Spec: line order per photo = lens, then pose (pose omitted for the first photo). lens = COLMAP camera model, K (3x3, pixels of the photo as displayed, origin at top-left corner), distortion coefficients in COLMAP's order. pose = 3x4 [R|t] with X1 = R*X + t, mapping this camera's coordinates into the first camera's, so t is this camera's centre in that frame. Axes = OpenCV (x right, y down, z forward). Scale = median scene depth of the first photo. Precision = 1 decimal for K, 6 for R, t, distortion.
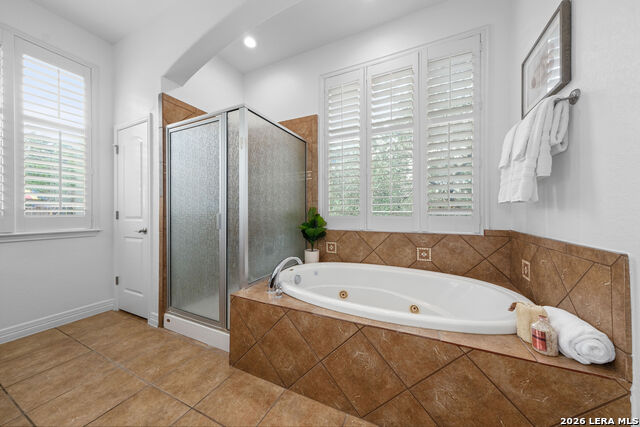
lens RADIAL K [[218.8, 0, 320.0], [0, 218.8, 213.5], [0, 0, 1]] dist [0.000272, -0.000028]
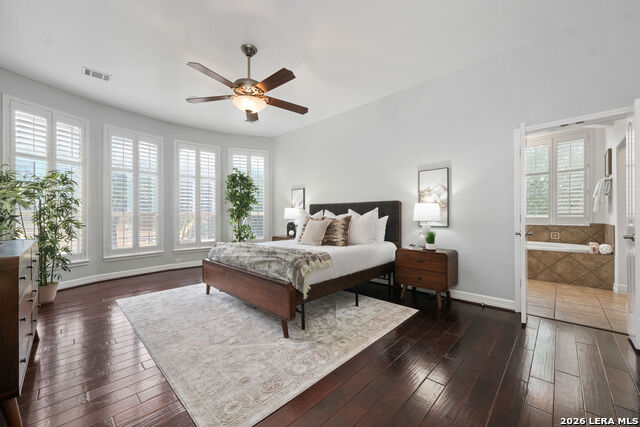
lens RADIAL K [[249.1, 0, 320.0], [0, 249.1, 213.5], [0, 0, 1]] dist [0.000114, -0.000032]
pose [[0.947680, 0.001153, -0.319219, -1.658122], [-0.004104, 0.999955, -0.008571, 0.013880], [0.319195, 0.009433, 0.947642, -3.658998]]
